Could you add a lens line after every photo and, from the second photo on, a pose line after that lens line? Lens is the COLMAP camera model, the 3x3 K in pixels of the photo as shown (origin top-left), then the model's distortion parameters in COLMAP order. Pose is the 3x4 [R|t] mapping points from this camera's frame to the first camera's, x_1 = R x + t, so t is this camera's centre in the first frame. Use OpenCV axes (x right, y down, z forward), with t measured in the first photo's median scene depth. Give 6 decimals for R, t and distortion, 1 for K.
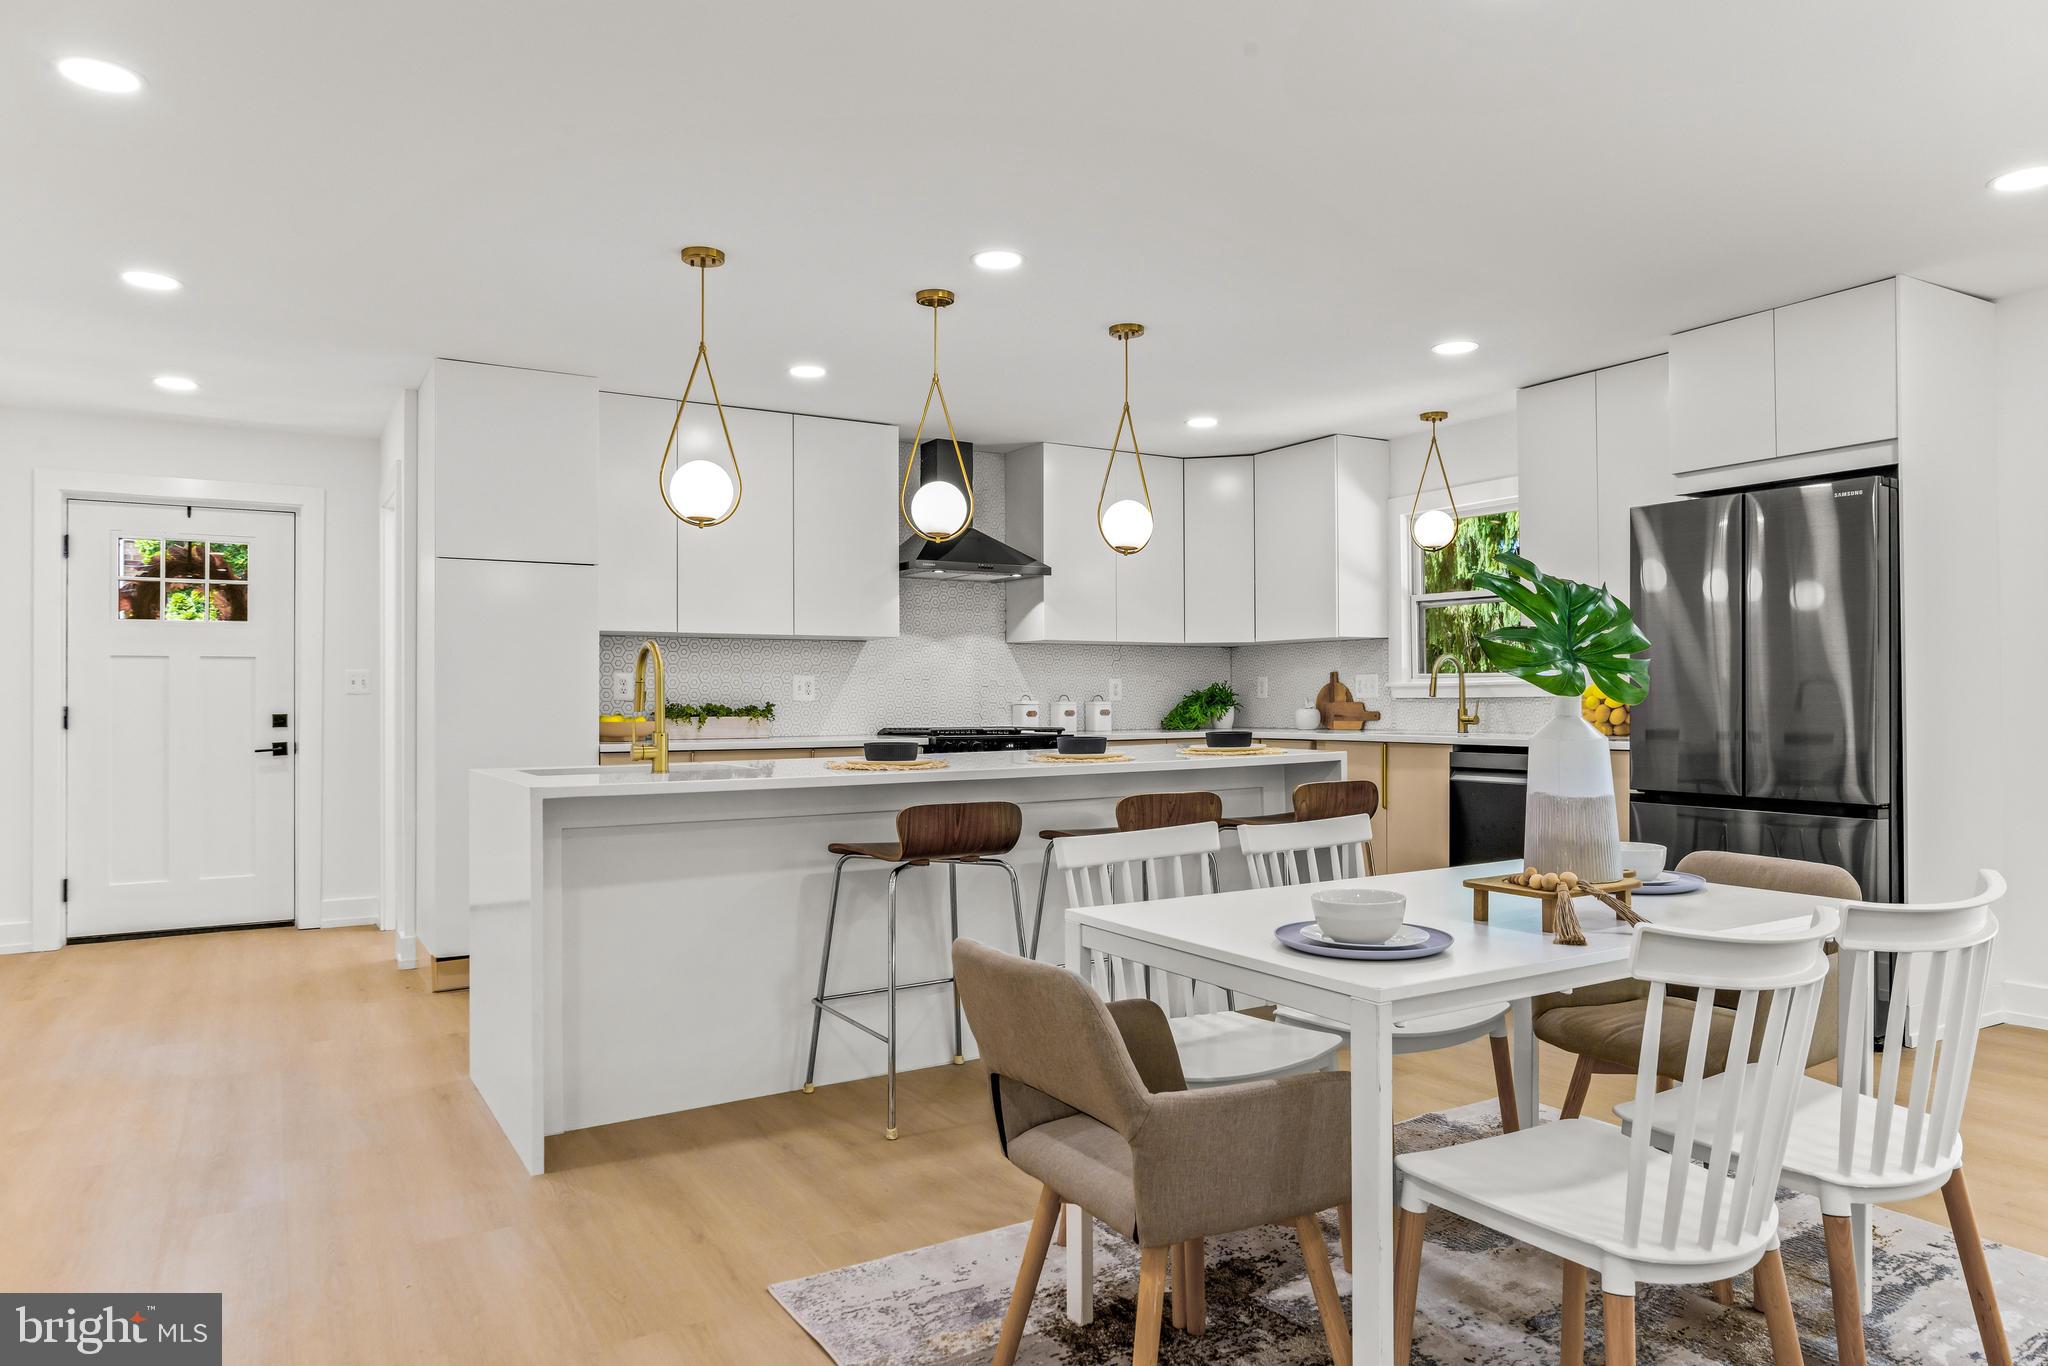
lens RADIAL K [[1287.6, 0, 1006.0], [0, 1287.6, 686.0], [0, 0, 1]] dist [-0.006183, 0.000058]
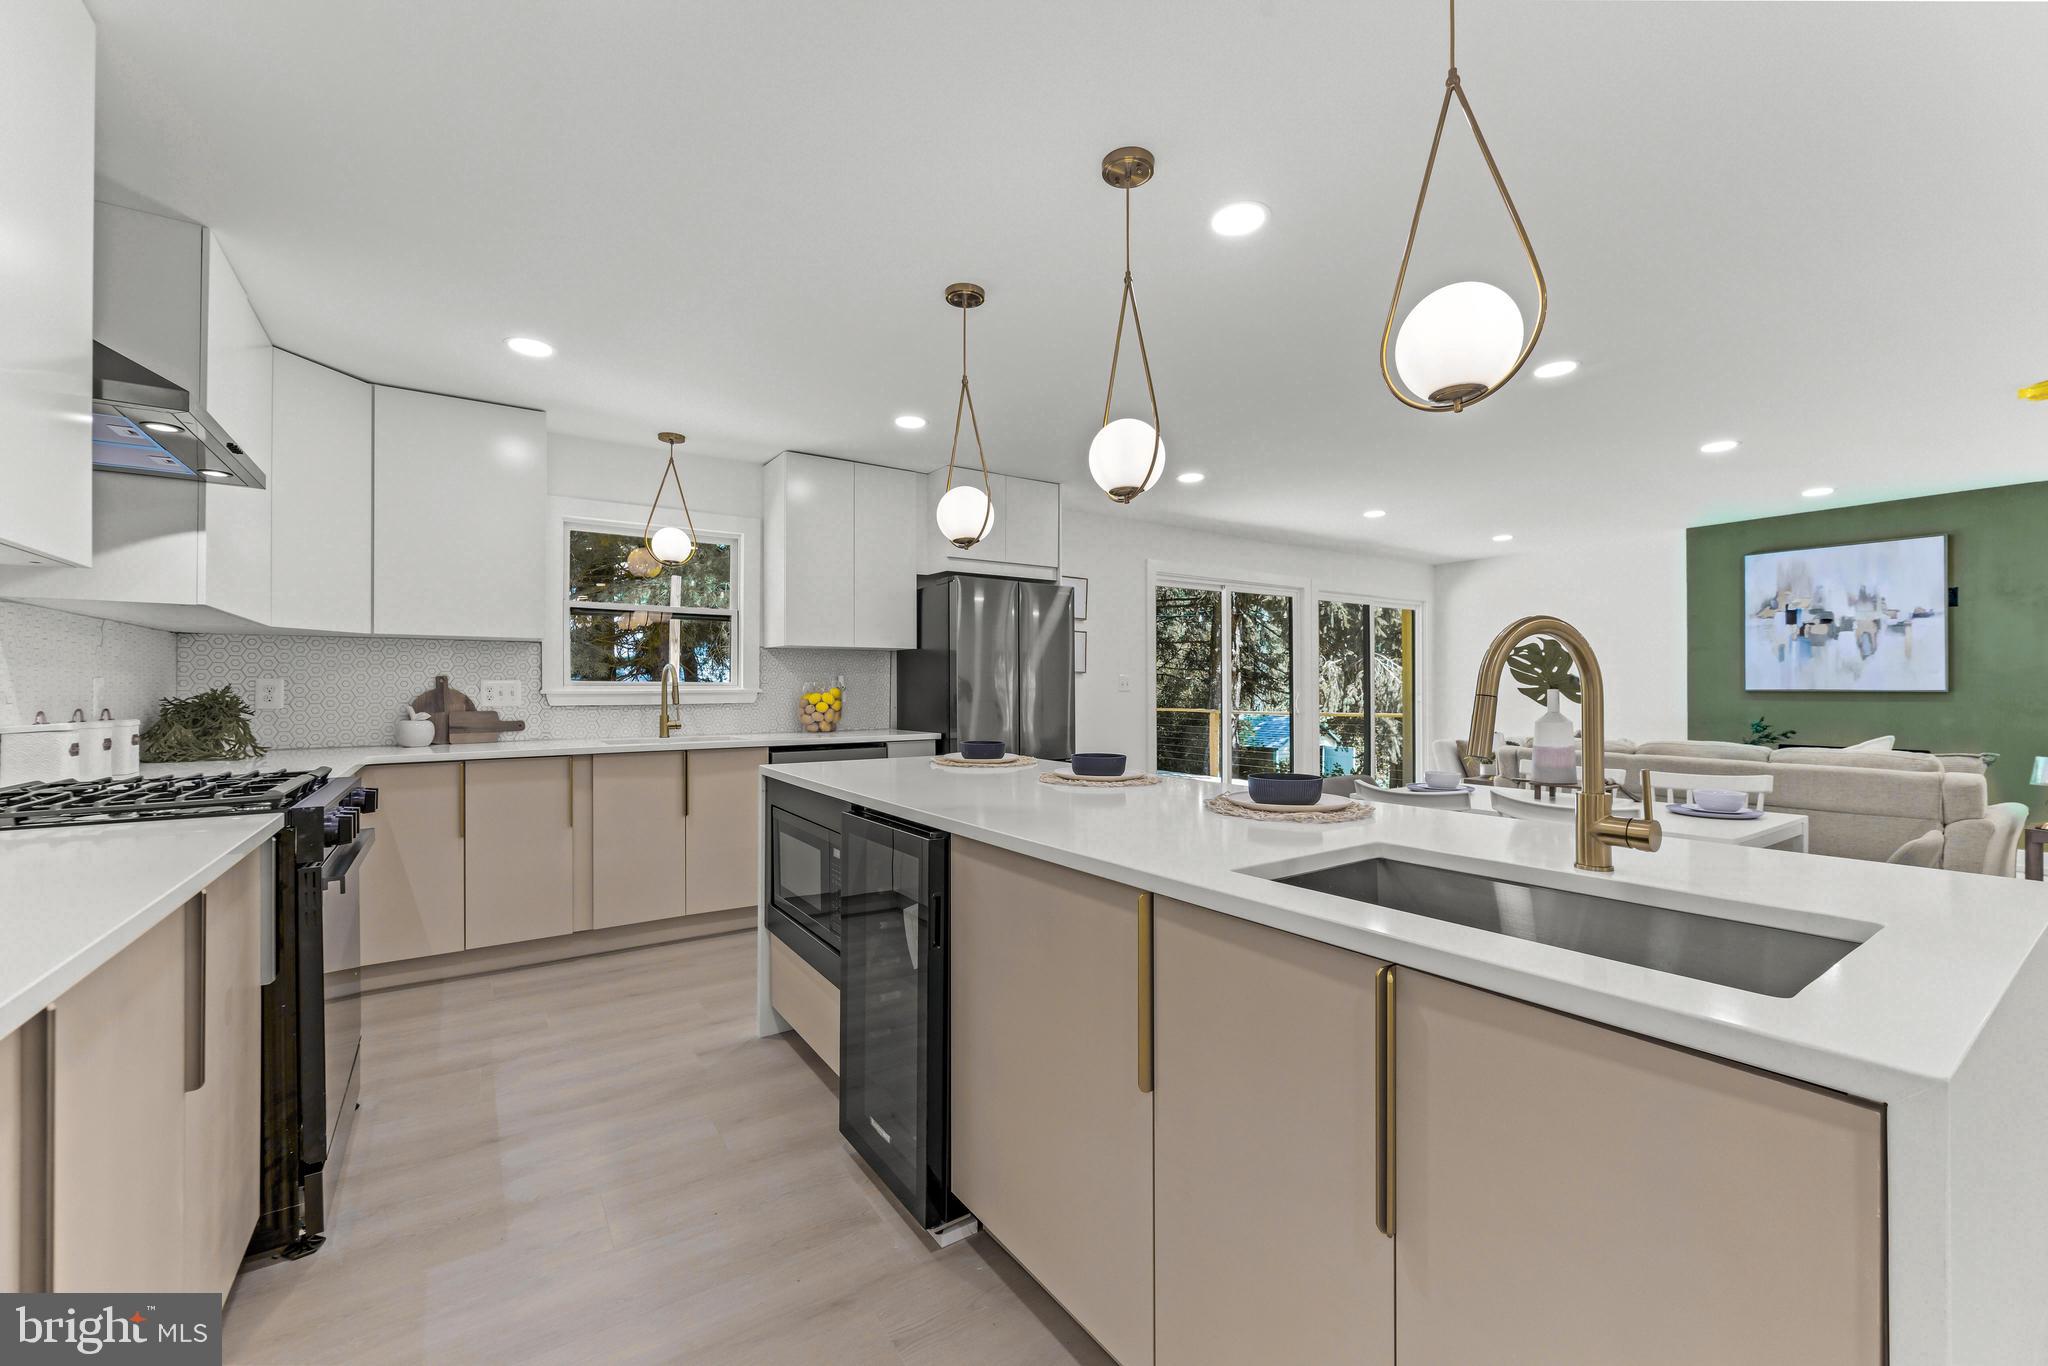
lens RADIAL K [[813.1, 0, 1018.7], [0, 813.1, 686.3], [0, 0, 1]] dist [-0.003892, 0.000610]
pose [[-0.056374, 0.009586, 0.998364, -0.342218], [-0.007648, 0.999920, -0.010032, -0.001927], [-0.998380, -0.008201, -0.056296, 0.741577]]
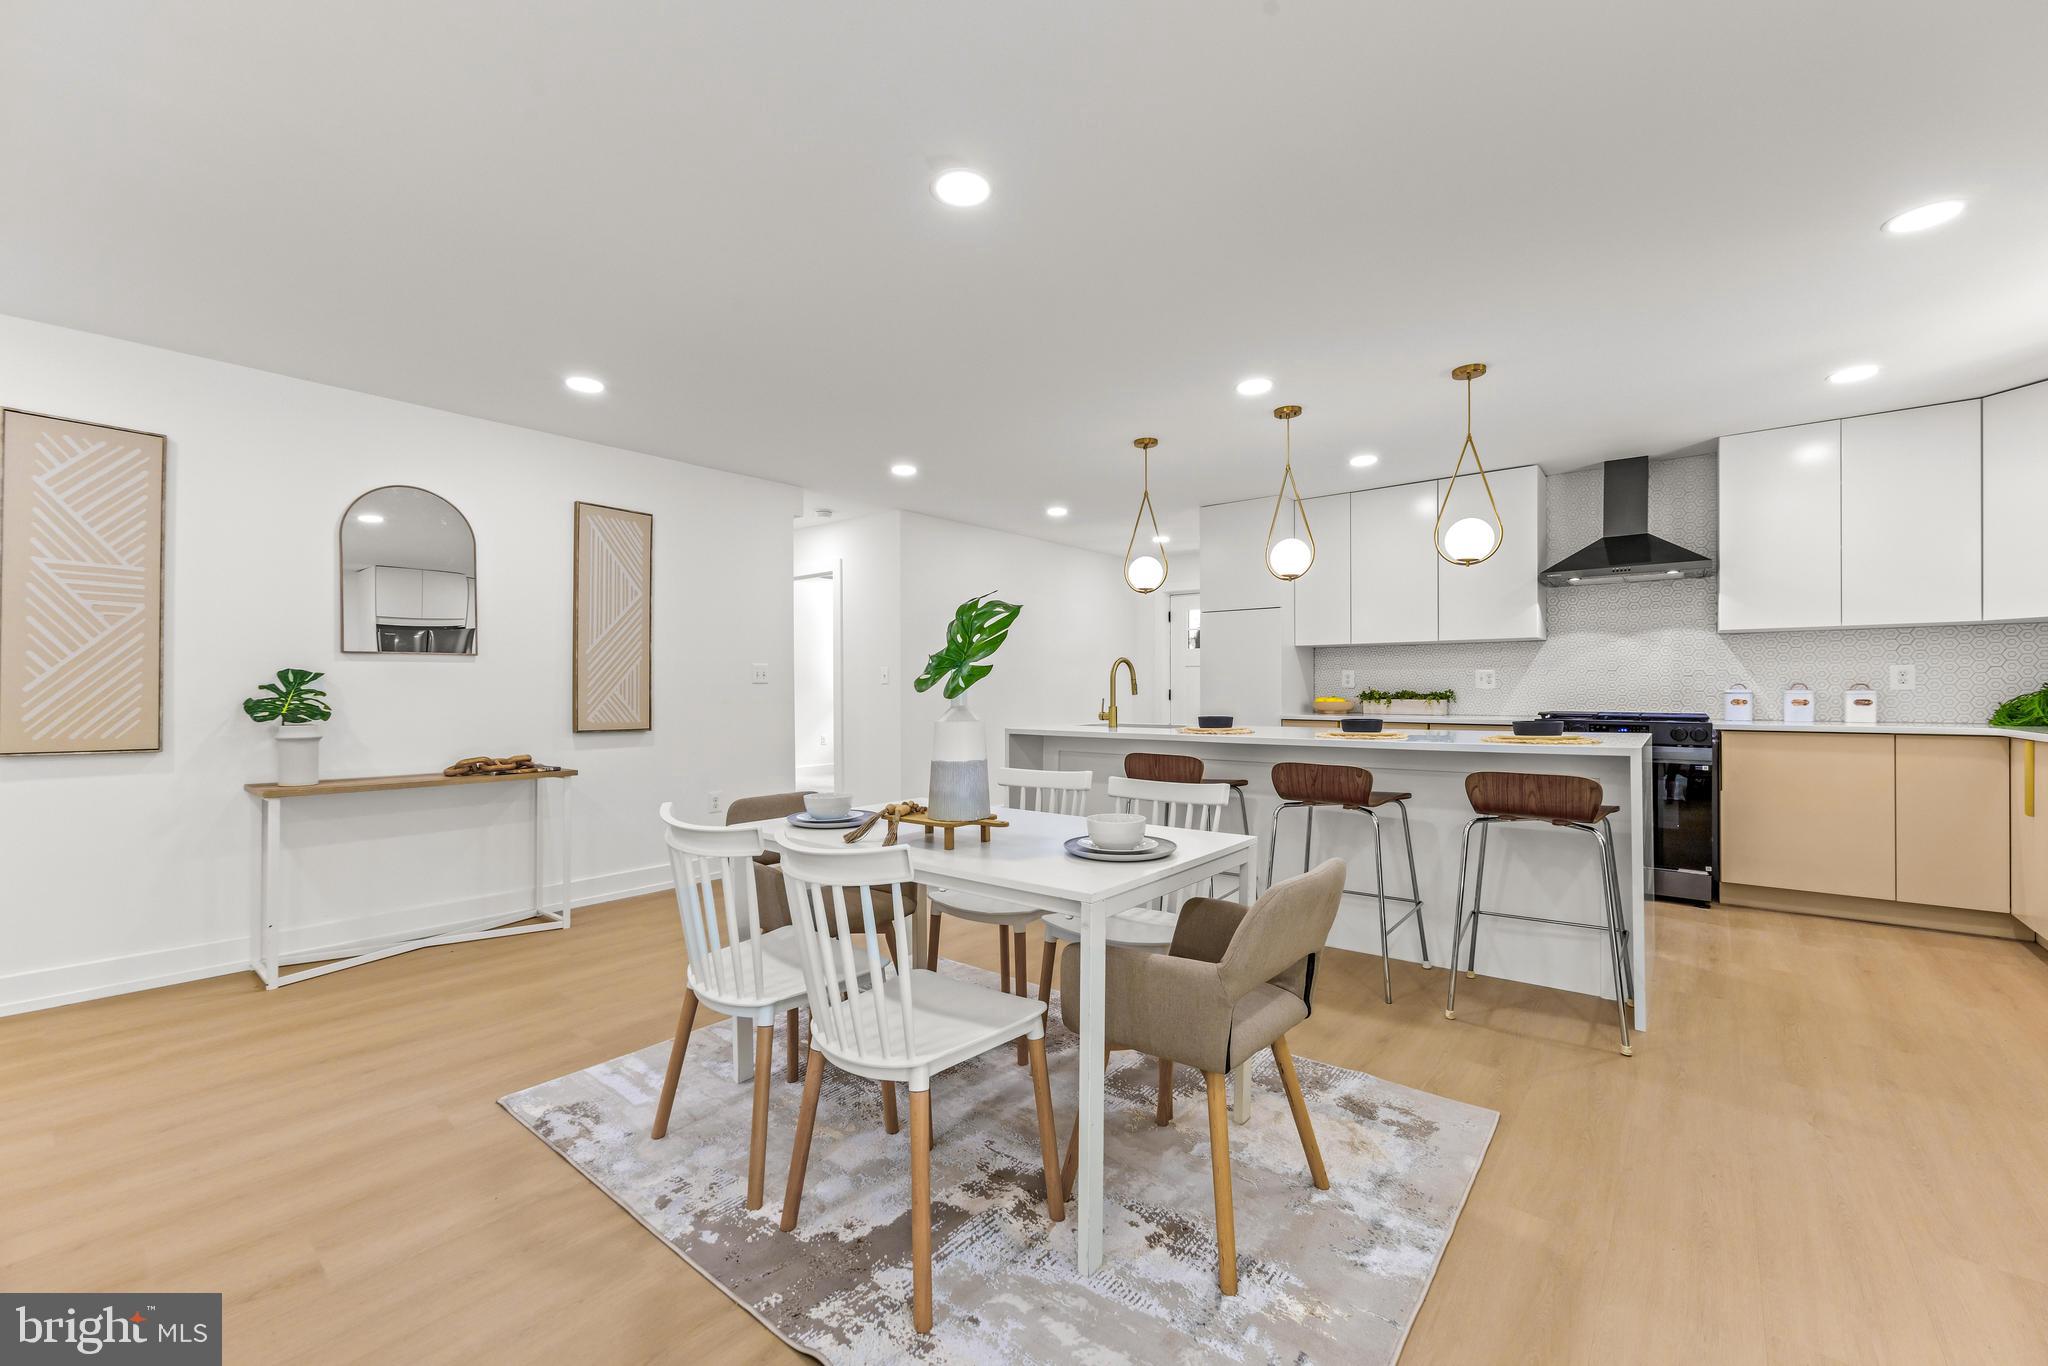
lens RADIAL K [[813.1, 0, 1033.4], [0, 813.1, 692.7], [0, 0, 1]] dist [-0.003892, 0.000610]
pose [[0.340929, 0.009693, -0.940039, 0.488067], [0.010779, 0.999841, 0.014219, -0.001042], [0.940027, -0.014981, 0.340770, 0.282786]]
